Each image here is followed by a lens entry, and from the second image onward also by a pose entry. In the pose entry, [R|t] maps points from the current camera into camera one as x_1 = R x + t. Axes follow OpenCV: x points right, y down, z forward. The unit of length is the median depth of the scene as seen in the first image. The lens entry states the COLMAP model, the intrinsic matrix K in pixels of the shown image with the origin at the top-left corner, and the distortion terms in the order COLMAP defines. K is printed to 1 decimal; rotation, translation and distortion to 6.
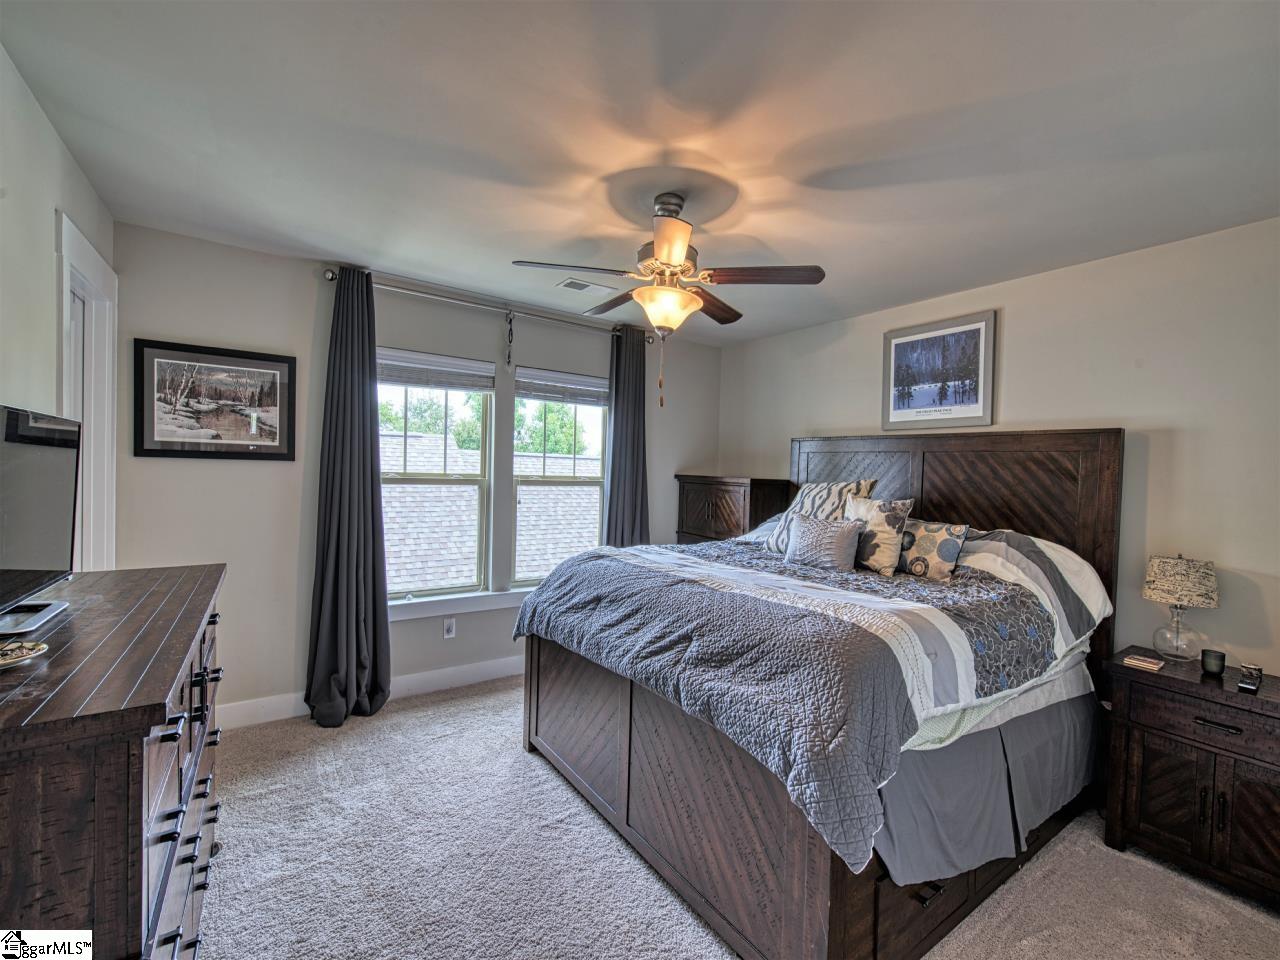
lens RADIAL K [[550.6, 0, 609.8], [0, 550.6, 489.0], [0, 0, 1]] dist [0.003458, -0.001710]
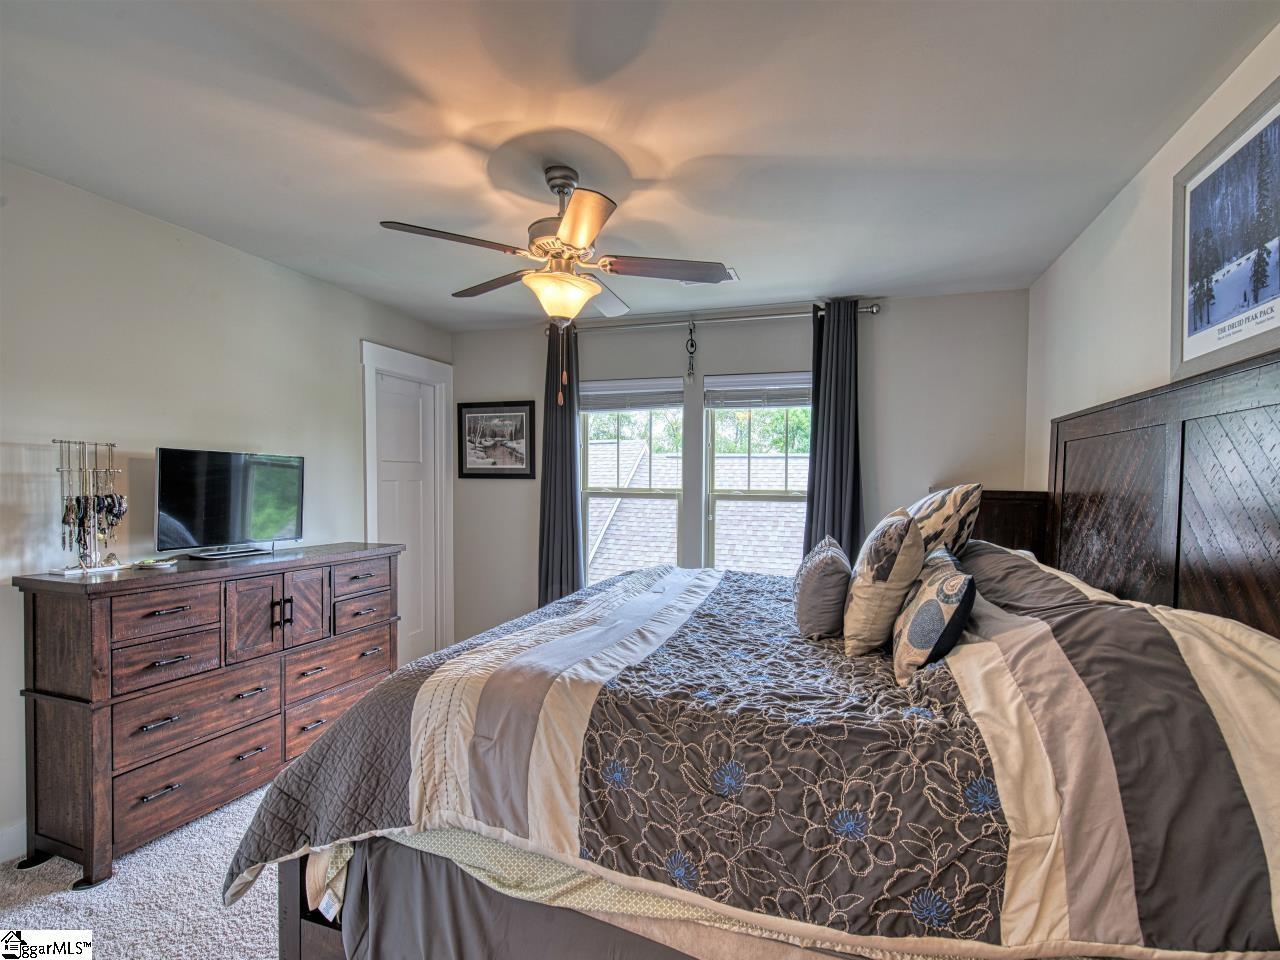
lens RADIAL K [[550.6, 0, 652.1], [0, 550.6, 503.8], [0, 0, 1]] dist [0.003458, -0.001710]
pose [[0.630905, 0.009629, -0.775800, 0.646722], [-0.020540, 0.999780, -0.004296, 0.008190], [0.775588, 0.018645, 0.630964, 0.401513]]
